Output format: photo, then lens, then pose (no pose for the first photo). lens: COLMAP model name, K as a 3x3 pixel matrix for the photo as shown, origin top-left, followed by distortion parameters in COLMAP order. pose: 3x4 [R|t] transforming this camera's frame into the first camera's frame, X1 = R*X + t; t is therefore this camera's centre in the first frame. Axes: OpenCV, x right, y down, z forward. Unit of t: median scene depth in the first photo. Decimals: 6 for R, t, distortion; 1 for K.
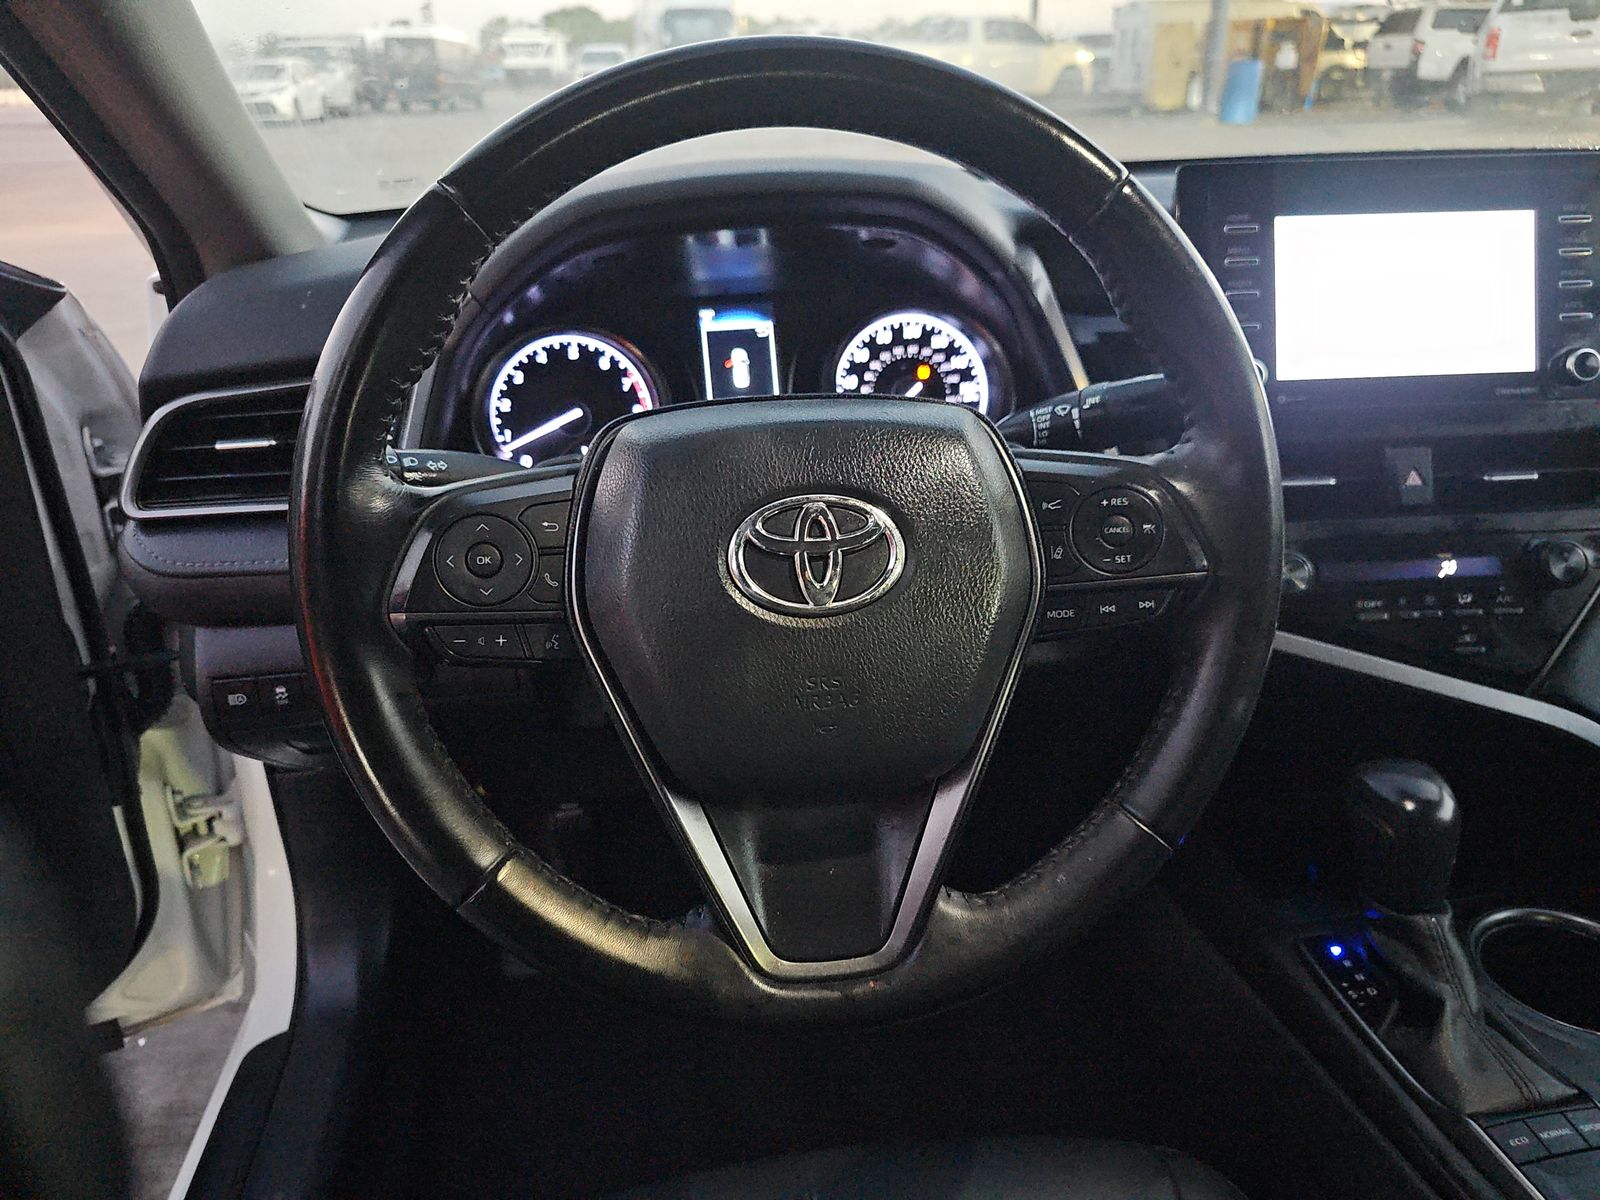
lens RADIAL K [[1072.7, 0, 792.8], [0, 1072.7, 589.9], [0, 0, 1]] dist [0.029676, -0.025965]
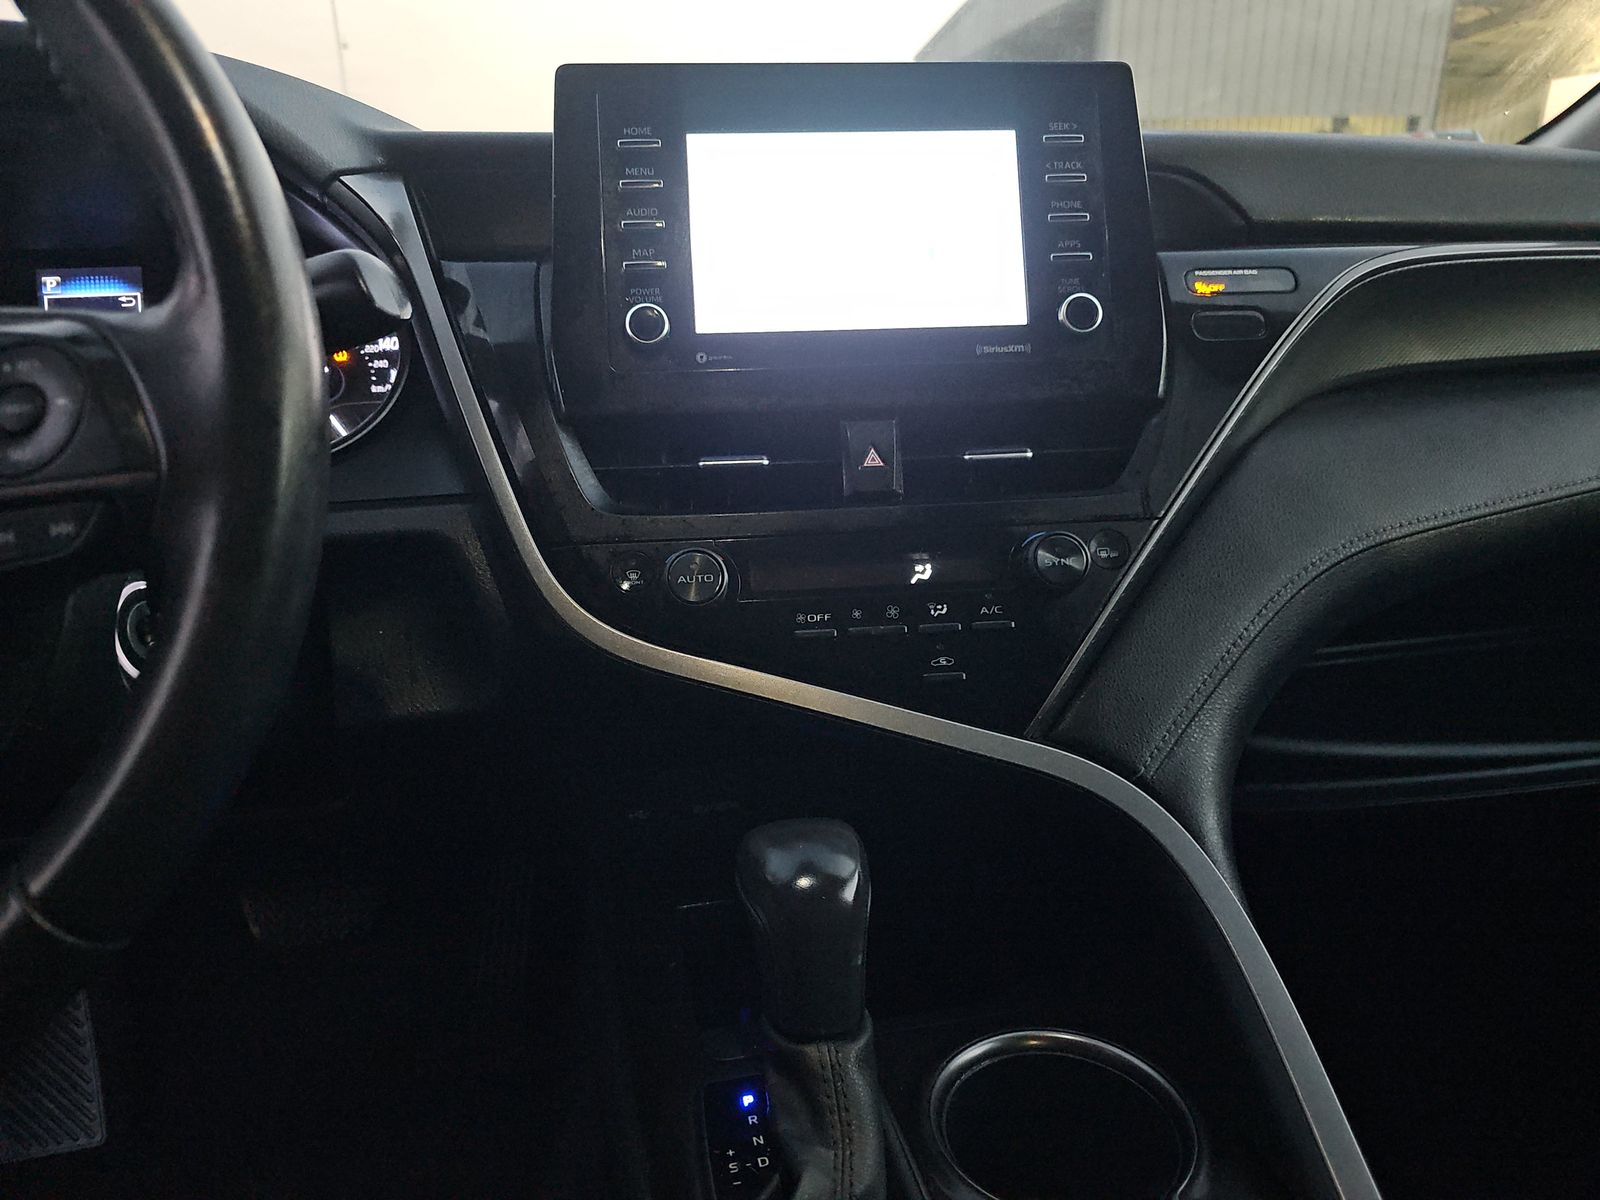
lens RADIAL K [[1072.7, 0, 798.6], [0, 1072.7, 603.7], [0, 0, 1]] dist [0.029676, -0.025965]
pose [[0.999443, -0.010231, 0.031775, 0.499466], [0.014016, 0.992519, -0.121284, 0.094090], [-0.030297, 0.121662, 0.992109, 0.252969]]
